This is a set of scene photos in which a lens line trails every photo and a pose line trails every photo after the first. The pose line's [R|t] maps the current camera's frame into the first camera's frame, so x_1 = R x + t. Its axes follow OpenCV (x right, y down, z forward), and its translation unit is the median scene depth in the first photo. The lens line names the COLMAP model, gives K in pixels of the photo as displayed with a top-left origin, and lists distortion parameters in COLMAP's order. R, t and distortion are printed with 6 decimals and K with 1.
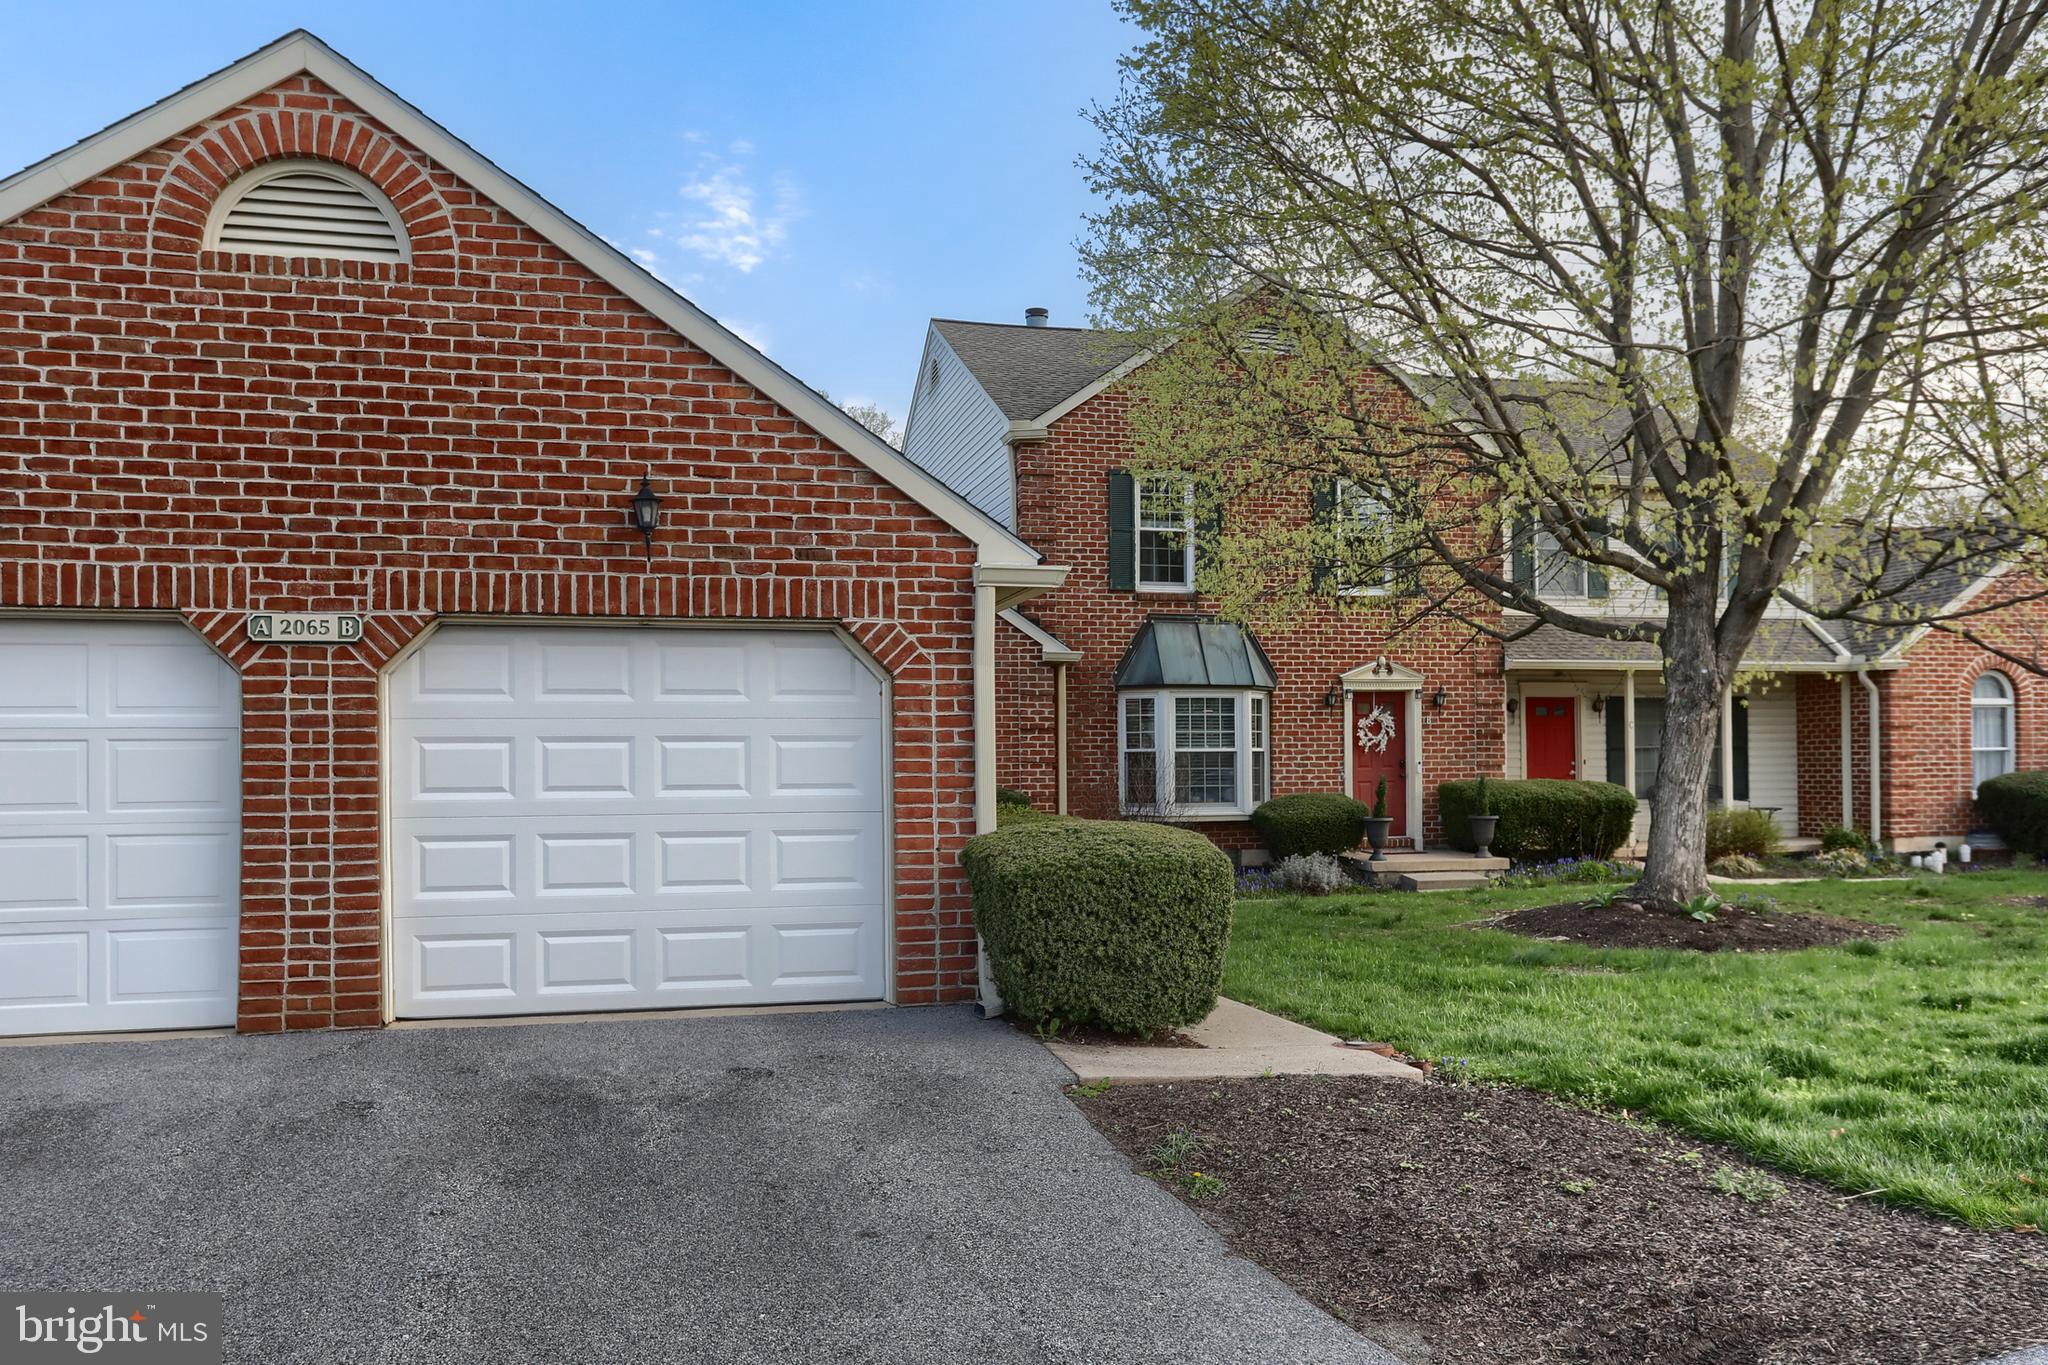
lens RADIAL K [[1628.3, 0, 983.4], [0, 1628.3, 745.1], [0, 0, 1]] dist [0.006343, -0.006540]
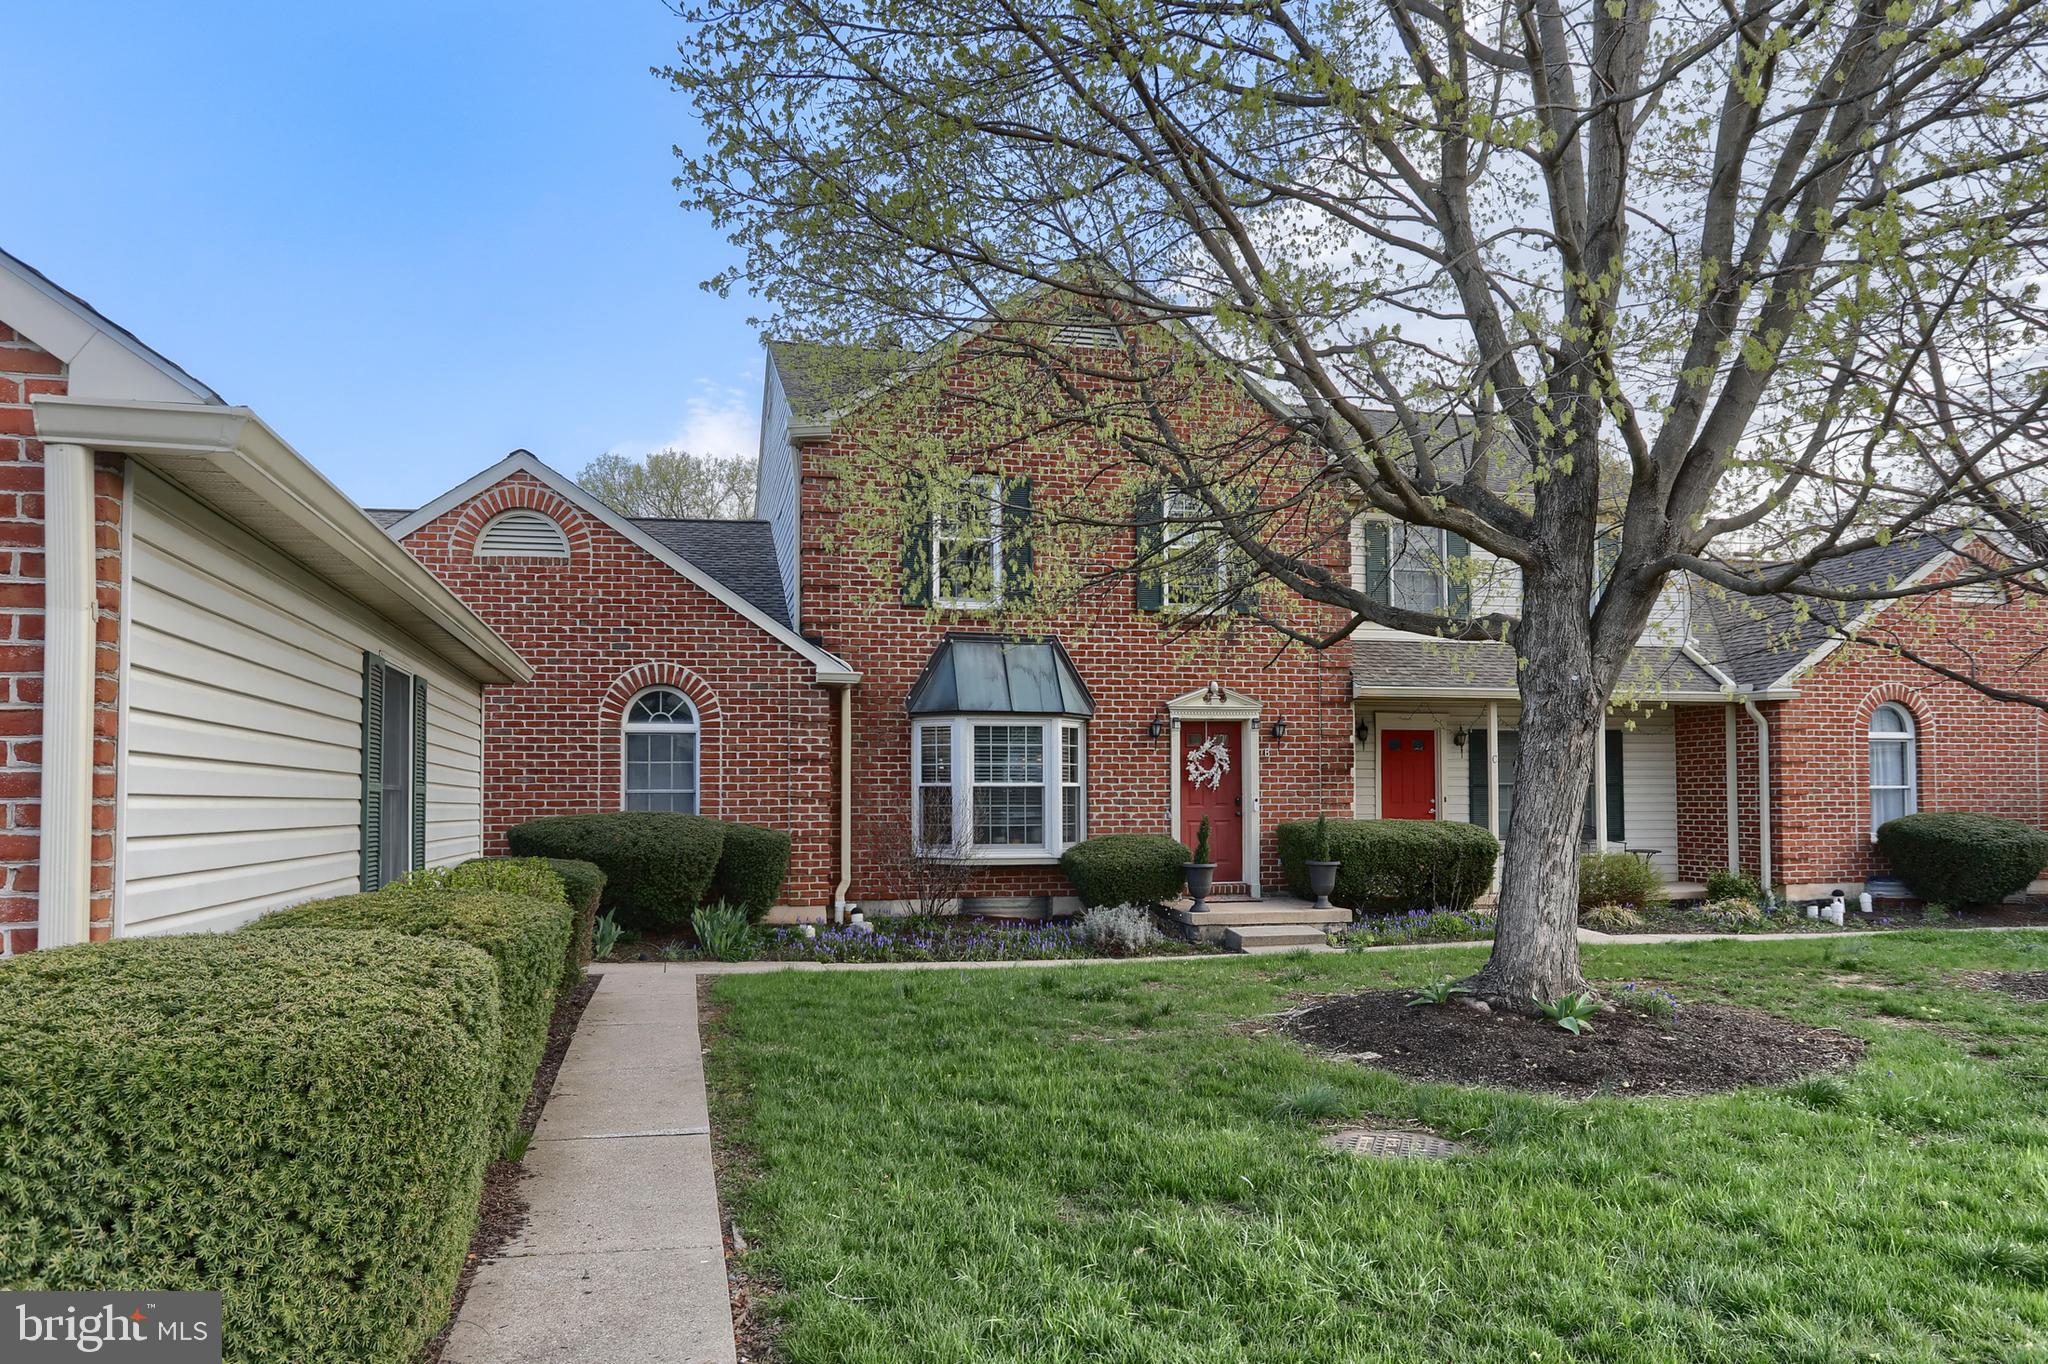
lens RADIAL K [[1332.8, 0, 930.2], [0, 1332.8, 752.3], [0, 0, 1]] dist [-0.021317, 0.007494]
pose [[0.999313, 0.003994, -0.036835, 0.116827], [-0.004750, 0.999779, -0.020476, 0.000419], [0.036745, 0.020637, 0.999112, 0.263353]]
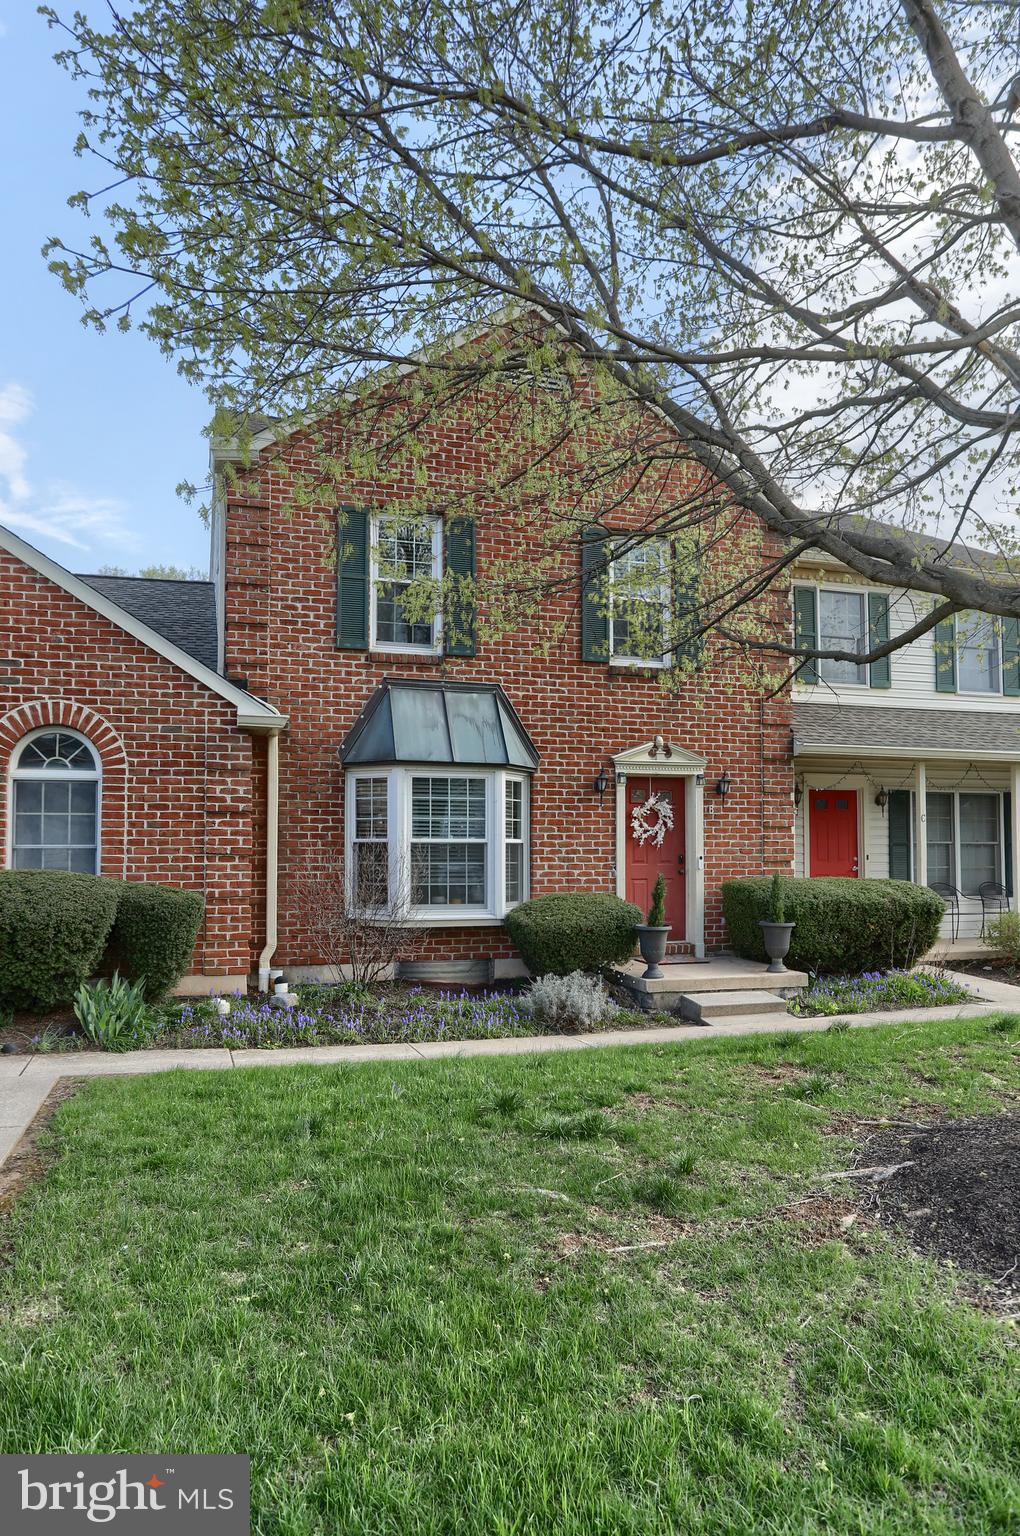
lens RADIAL K [[999.6, 0, 475.1], [0, 999.6, 813.6], [0, 0, 1]] dist [-0.021317, 0.007494]
pose [[0.998426, 0.009816, 0.055217, 0.117854], [-0.008327, 0.999597, -0.027141, 0.002749], [-0.055461, 0.026639, 0.998105, 0.475771]]
